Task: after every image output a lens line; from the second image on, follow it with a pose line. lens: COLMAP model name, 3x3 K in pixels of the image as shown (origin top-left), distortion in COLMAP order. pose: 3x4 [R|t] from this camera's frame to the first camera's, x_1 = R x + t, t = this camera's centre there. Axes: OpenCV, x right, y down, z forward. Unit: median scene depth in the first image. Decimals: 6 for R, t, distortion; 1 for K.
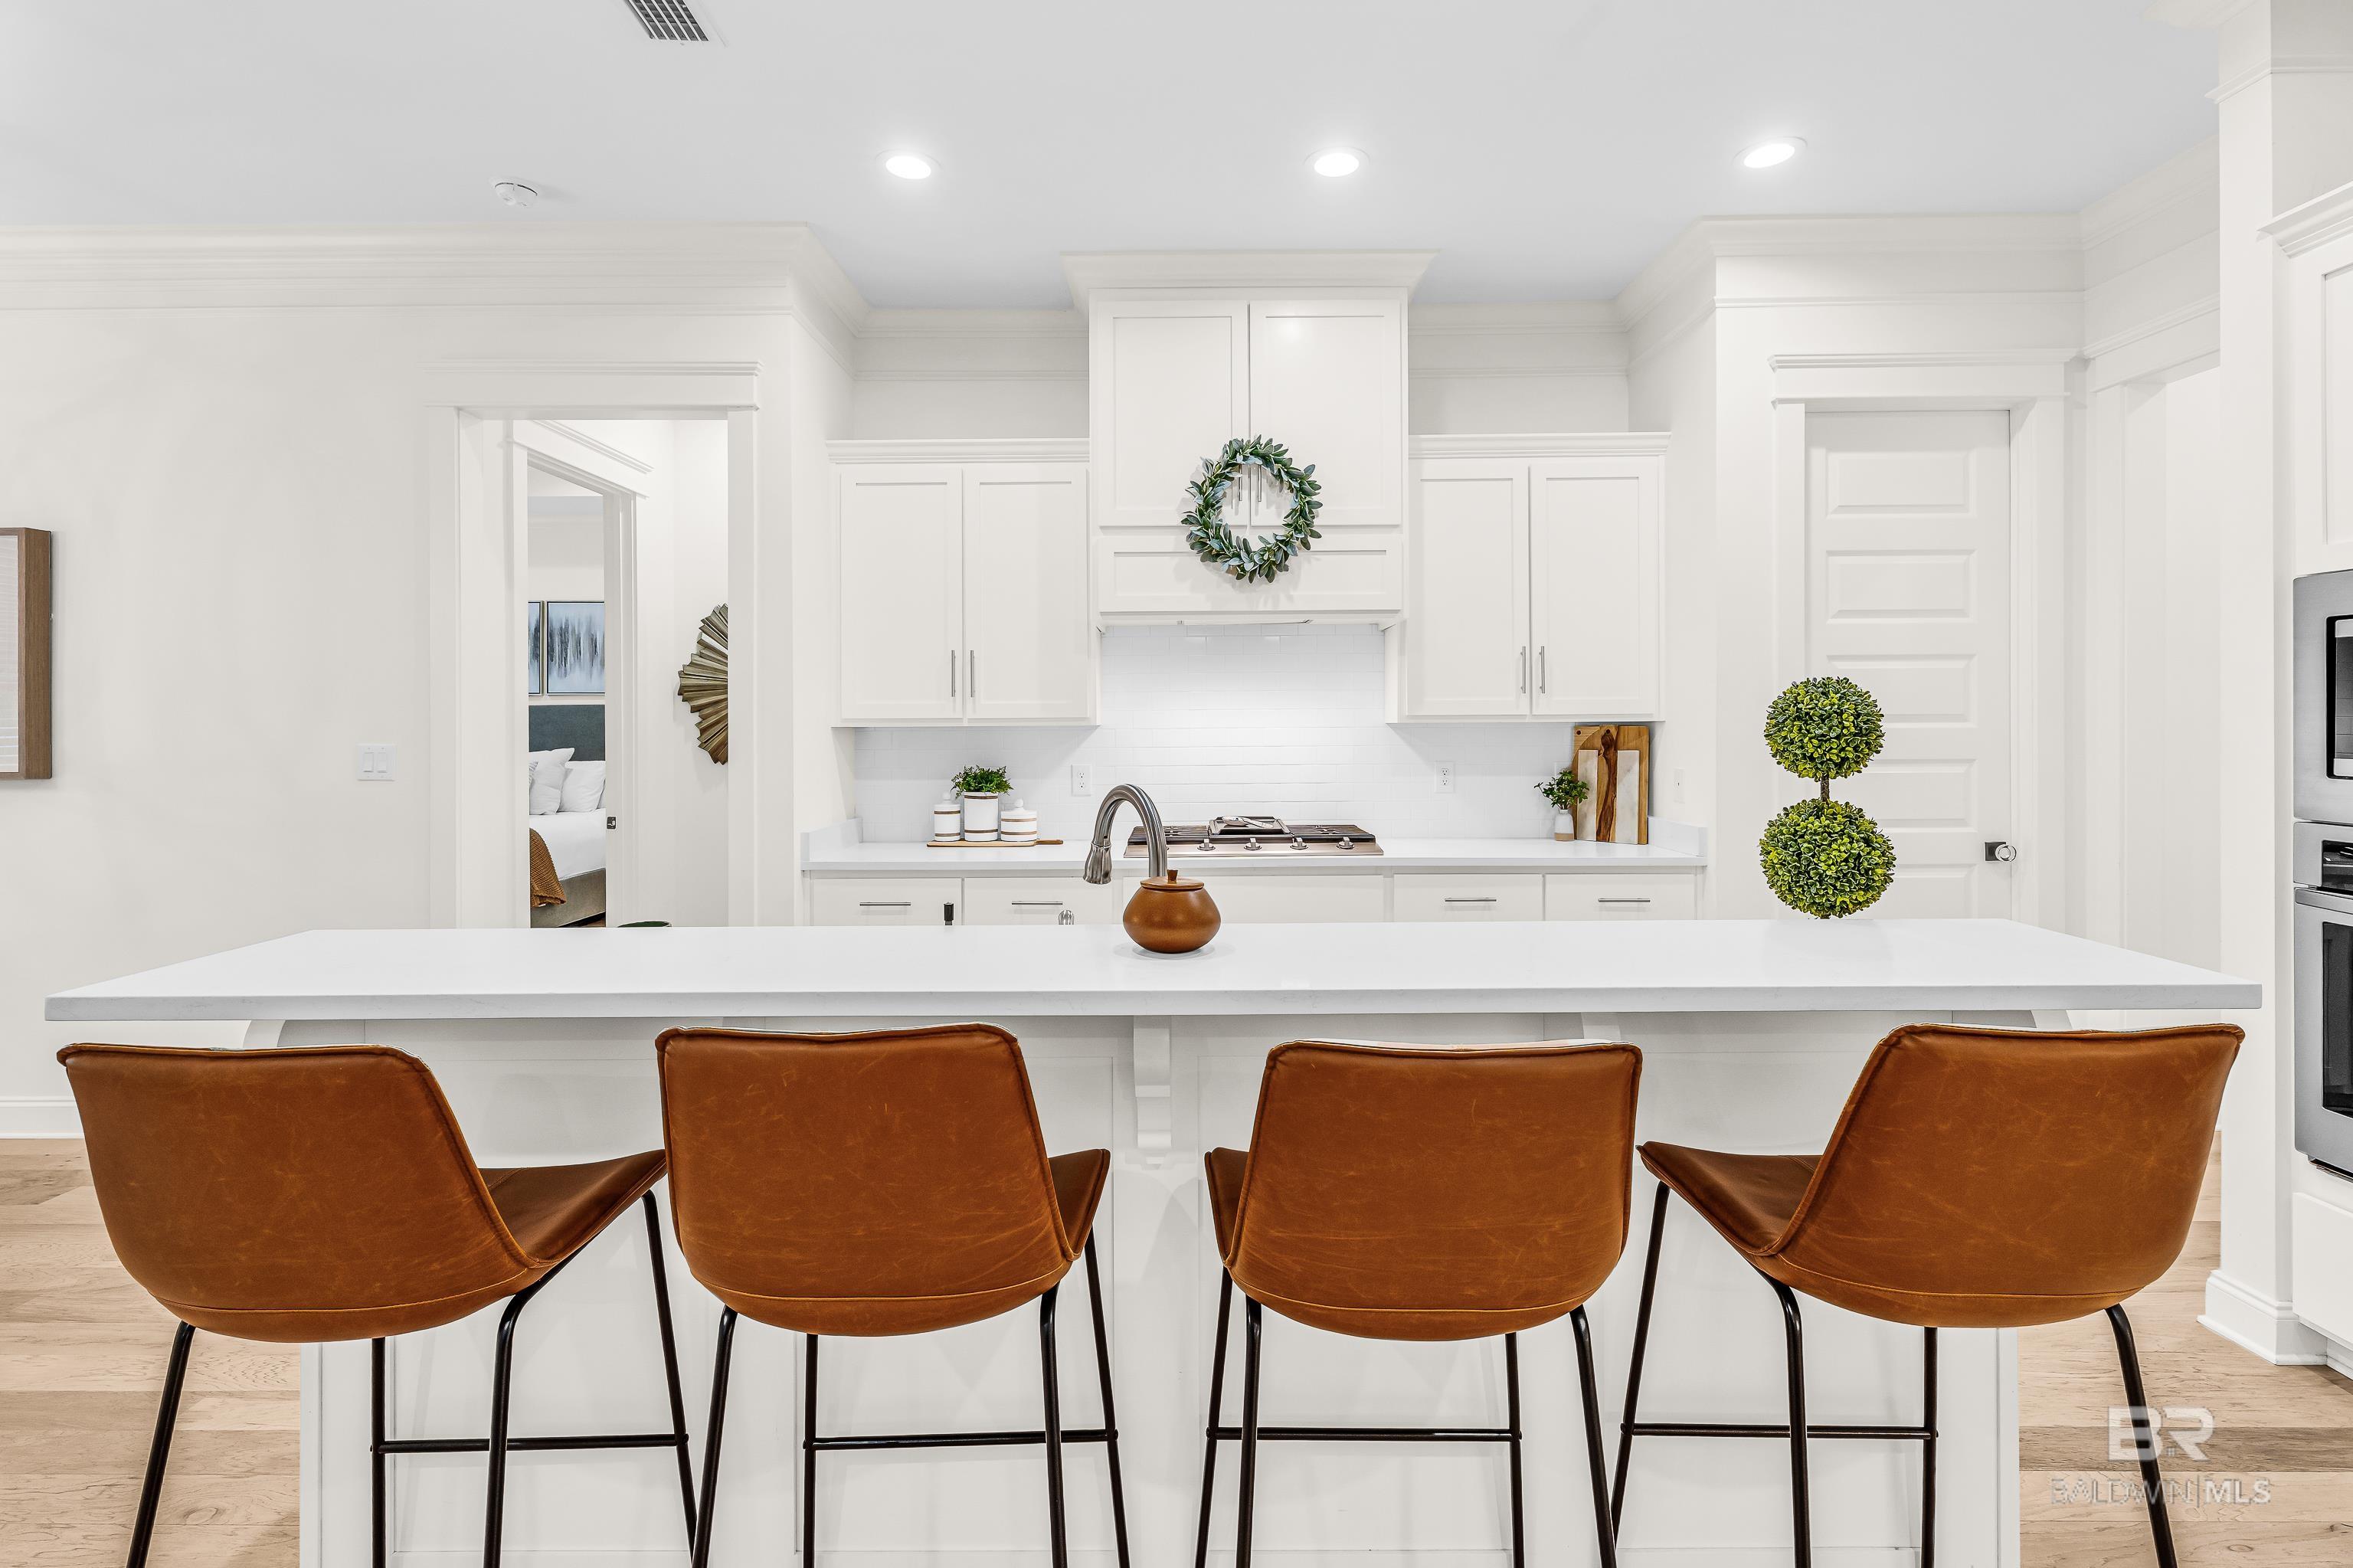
lens RADIAL K [[1086.0, 0, 1172.5], [0, 1086.0, 724.2], [0, 0, 1]] dist [0.002474, -0.000835]
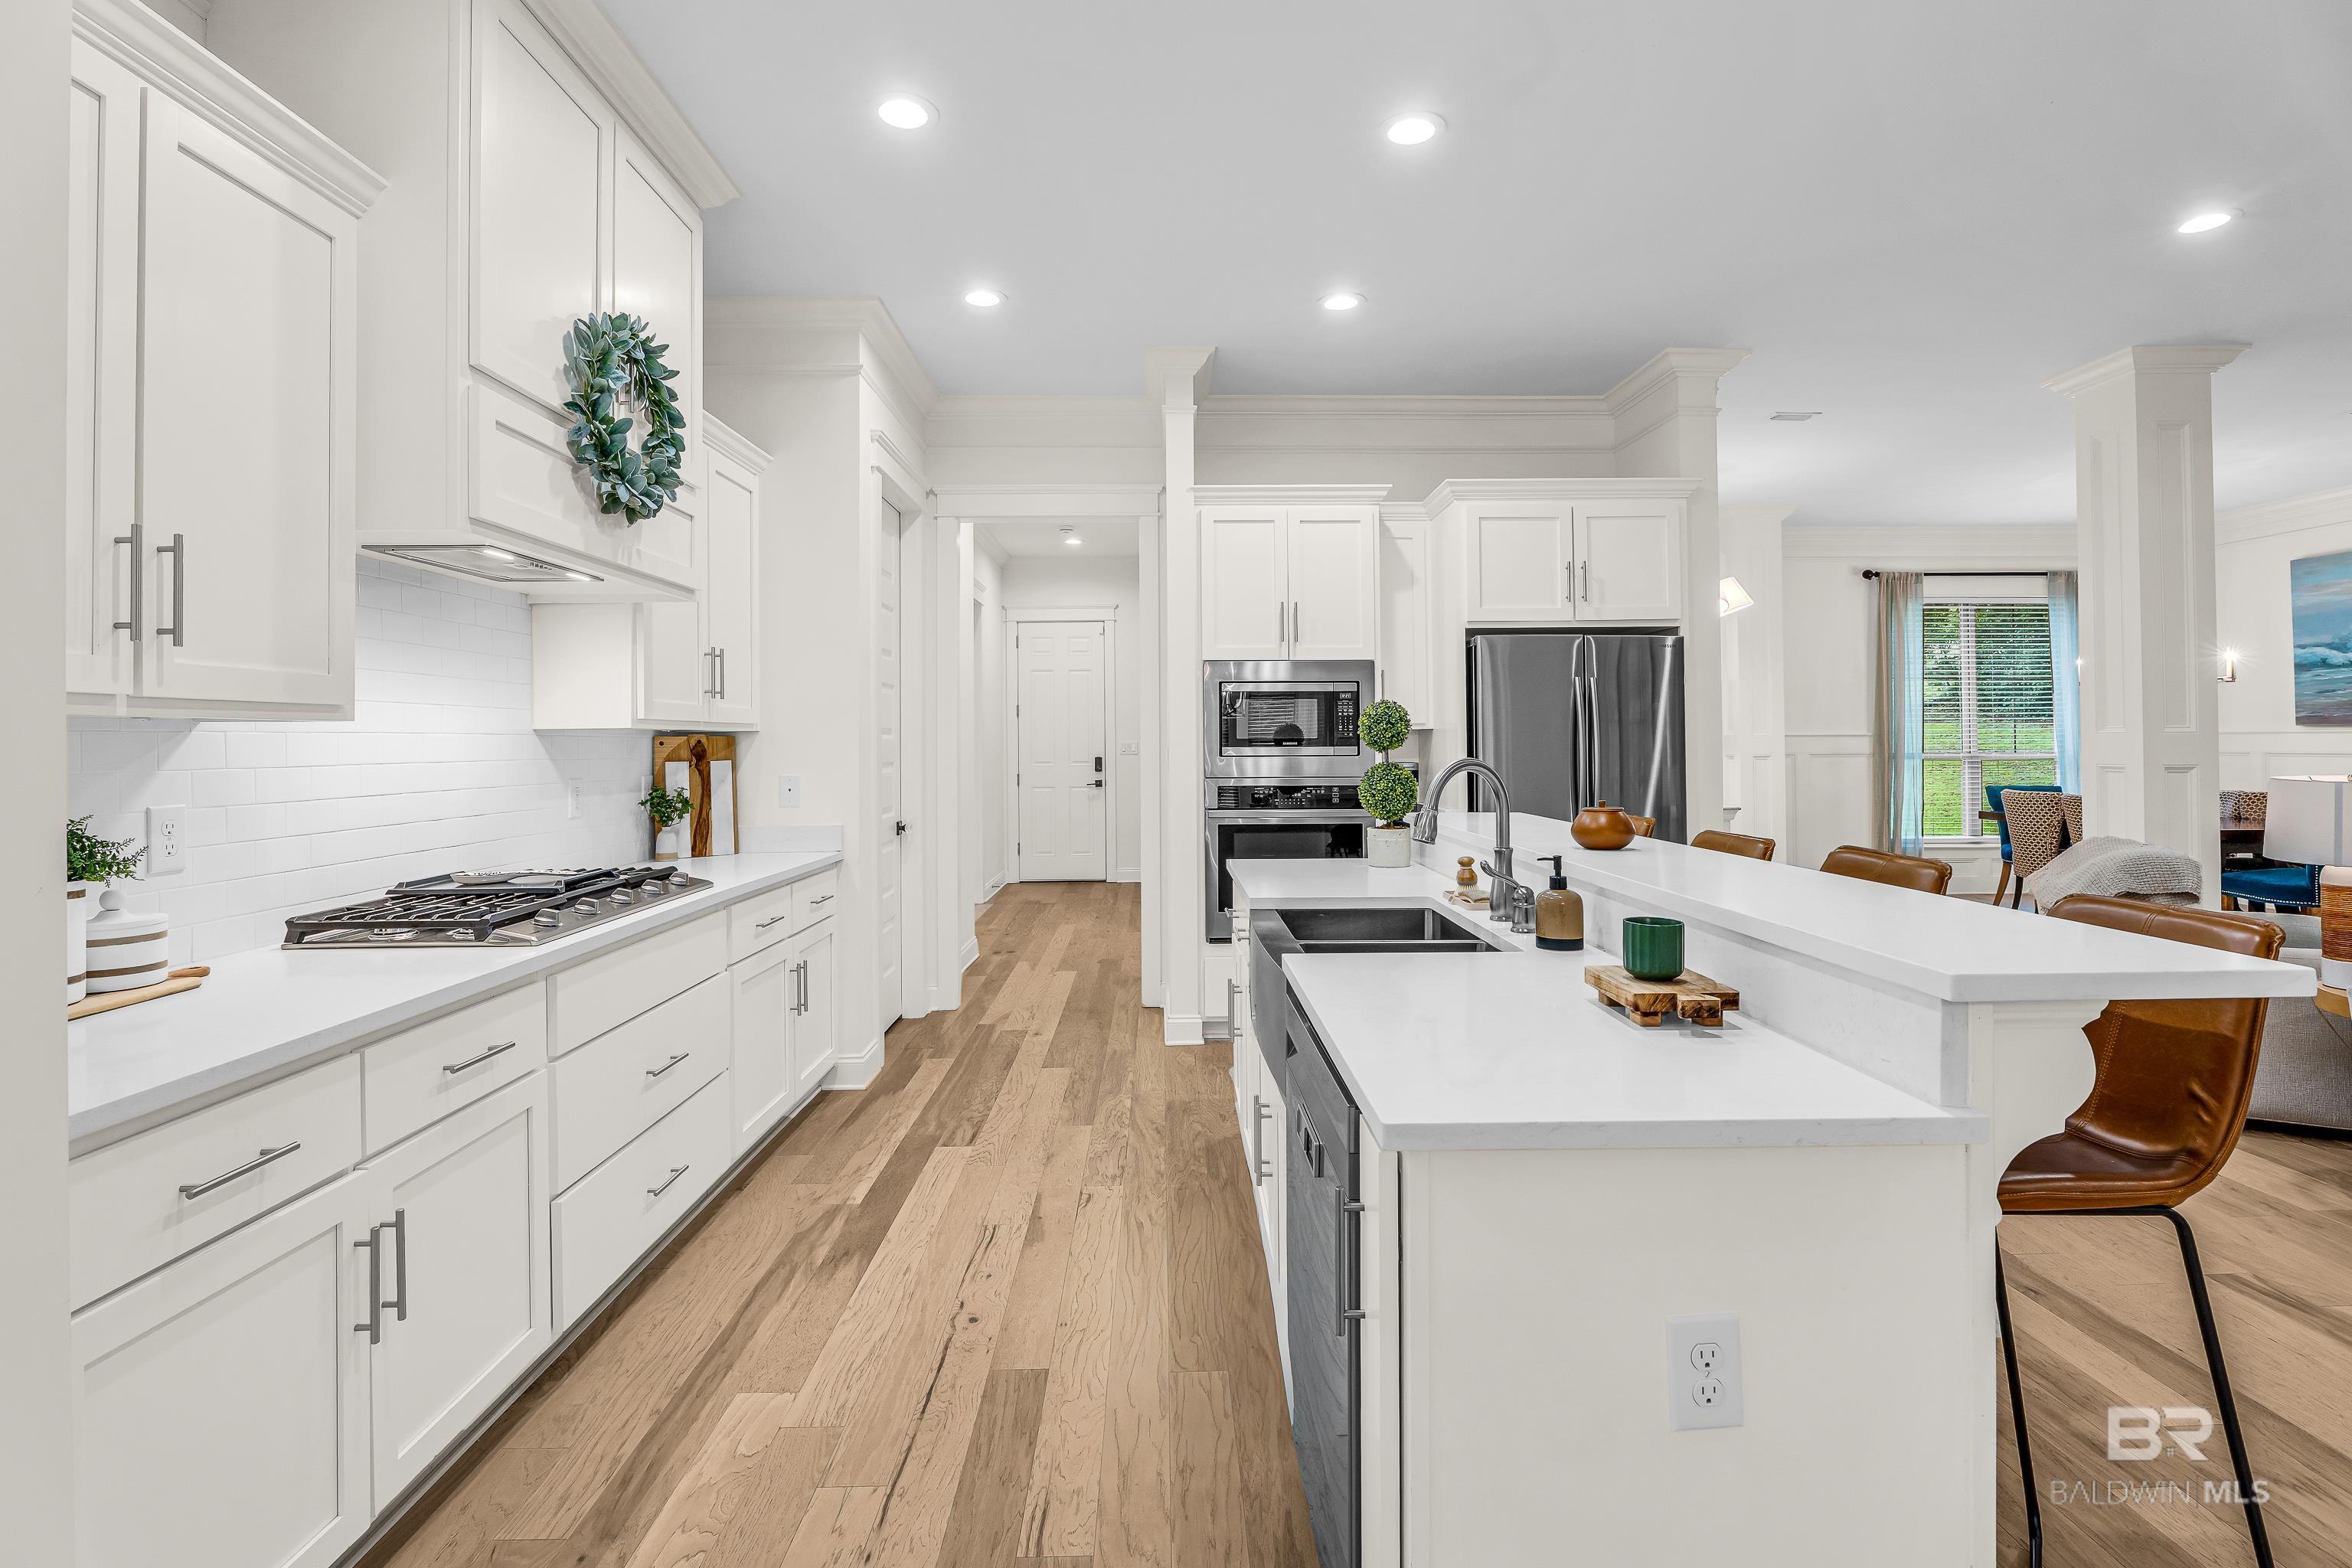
lens RADIAL K [[1116.9, 0, 1174.4], [0, 1116.9, 735.5], [0, 0, 1]] dist [-0.017674, -0.000472]
pose [[-0.025105, 0.013178, 0.999598, -0.645387], [0.010603, 0.999860, -0.012915, 0.020037], [-0.999629, 0.010275, -0.025241, 0.657183]]
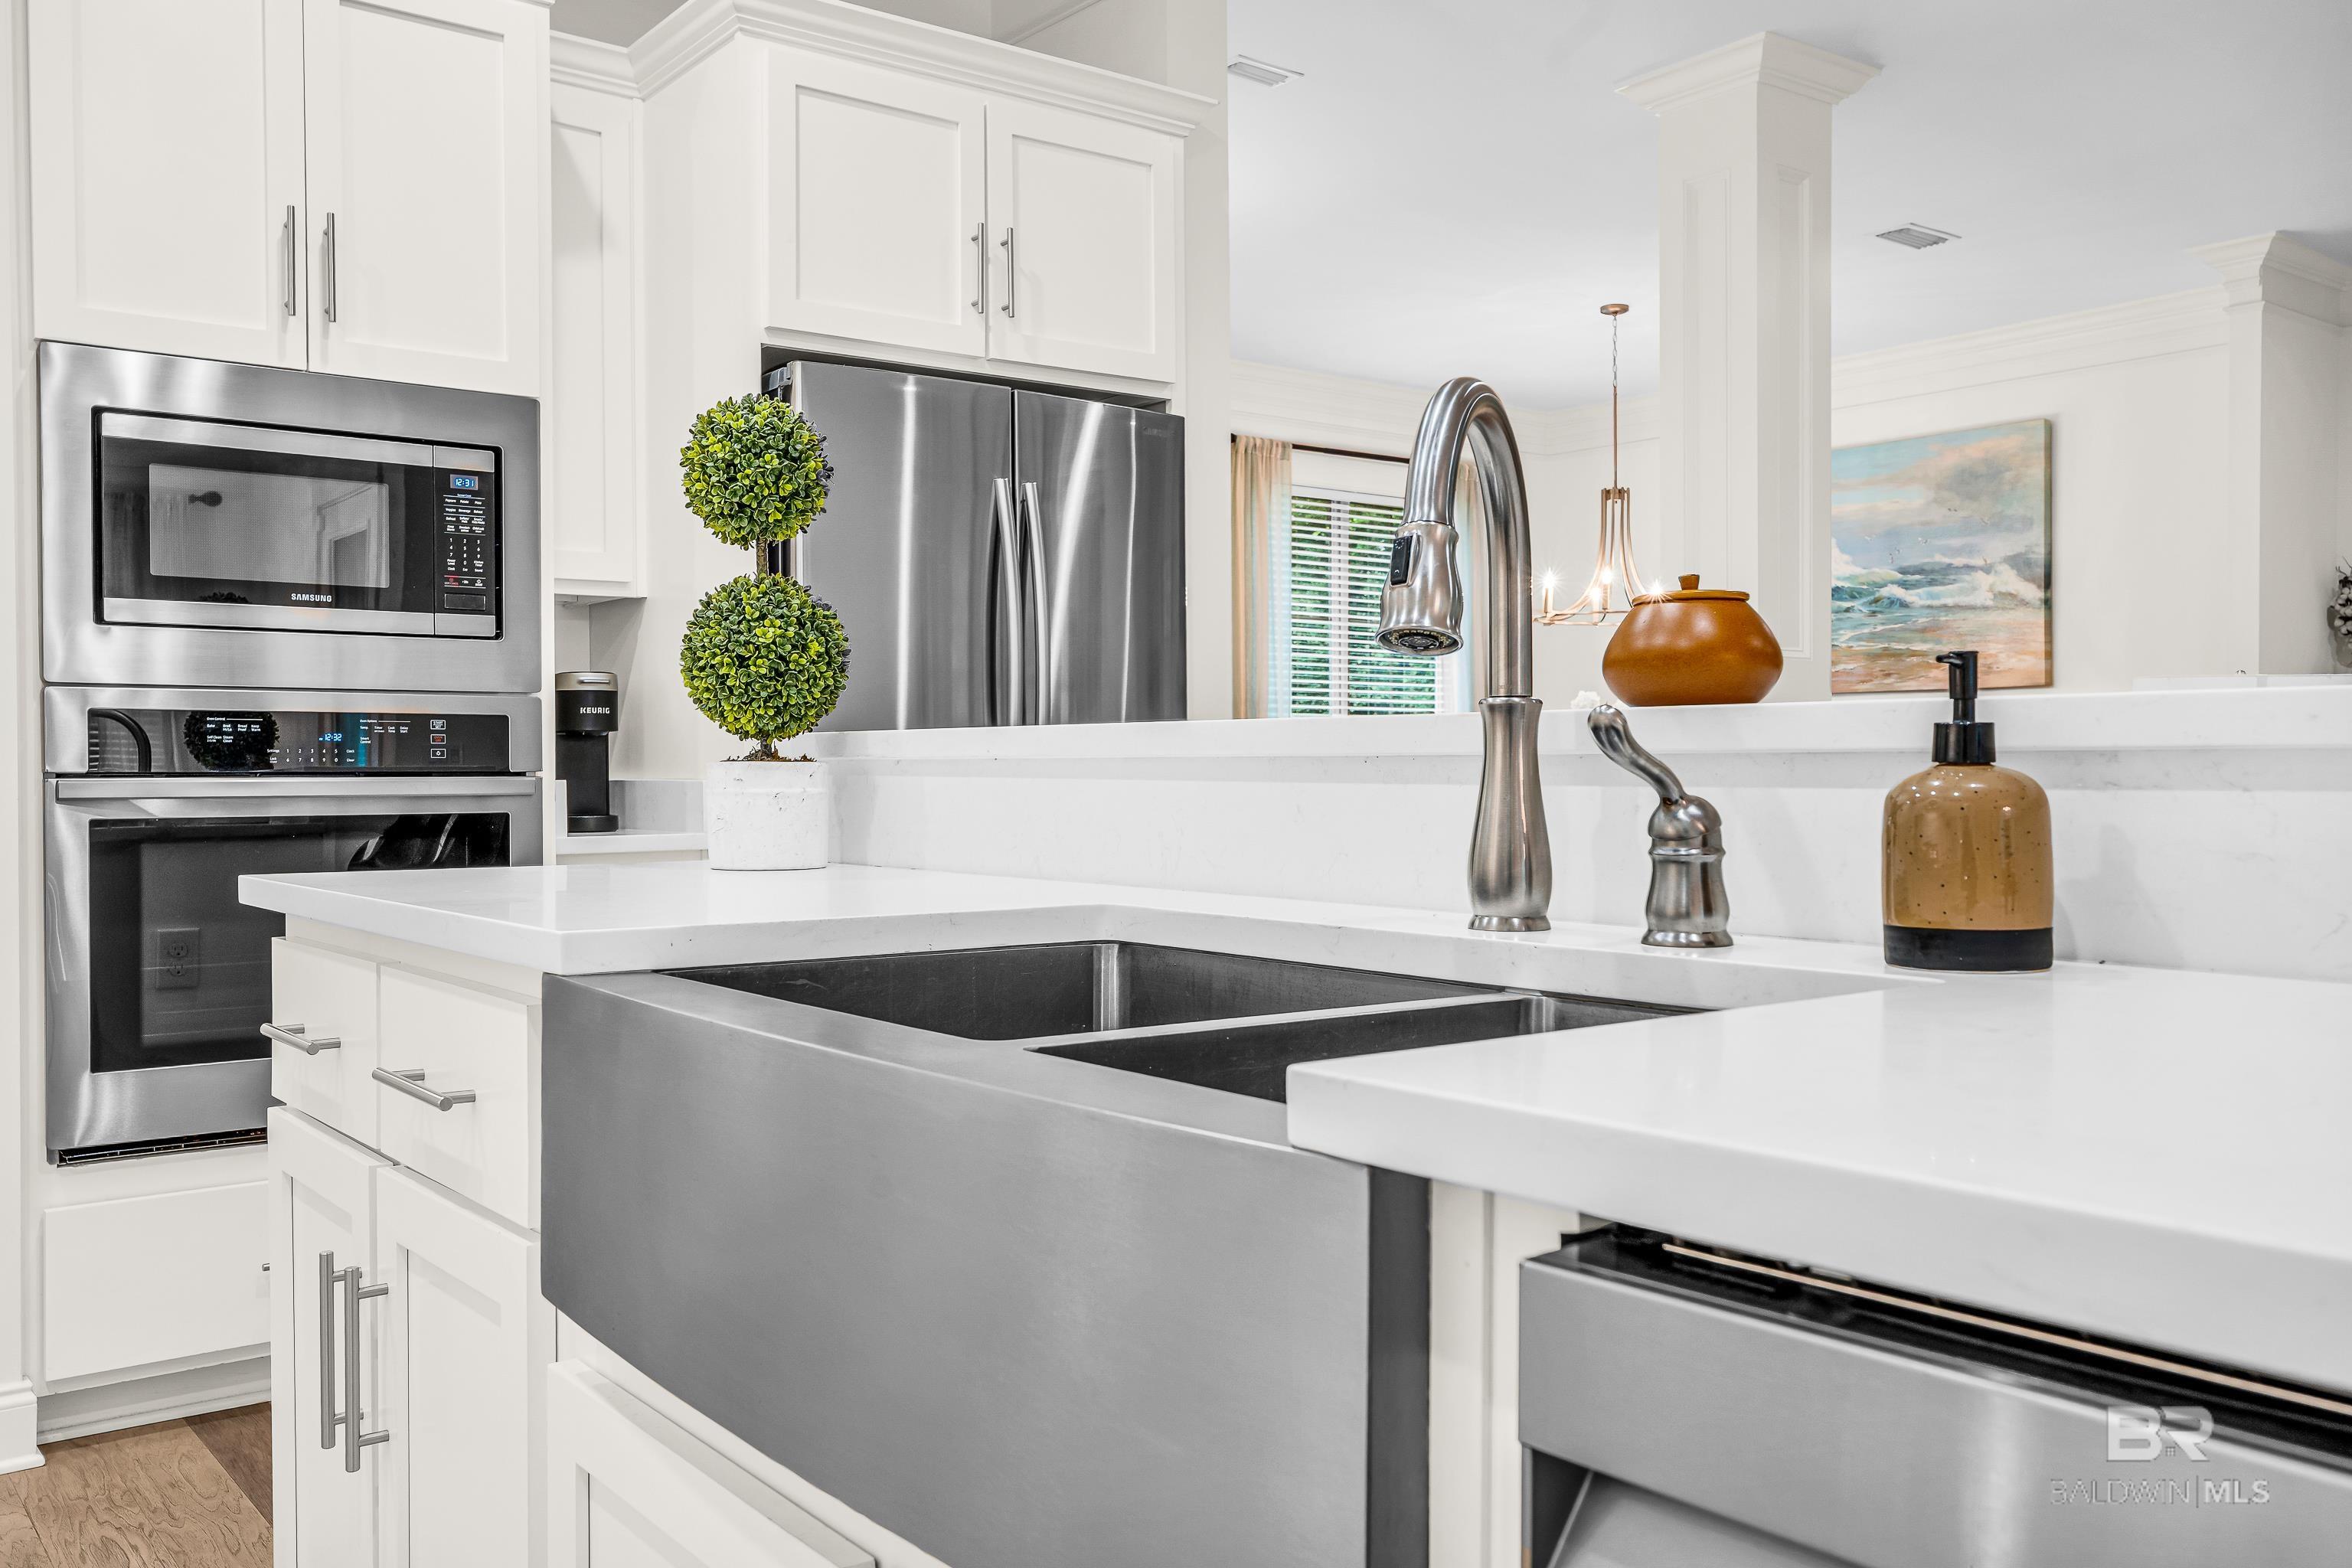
lens RADIAL K [[1939.8, 0, 1194.8], [0, 1939.8, 782.7], [0, 0, 1]] dist [0.000890, 0.012692]
pose [[-0.627227, 0.001962, 0.778834, -0.249144], [0.011530, 0.999911, 0.006767, 0.090150], [-0.778751, 0.013224, -0.627193, 0.716415]]
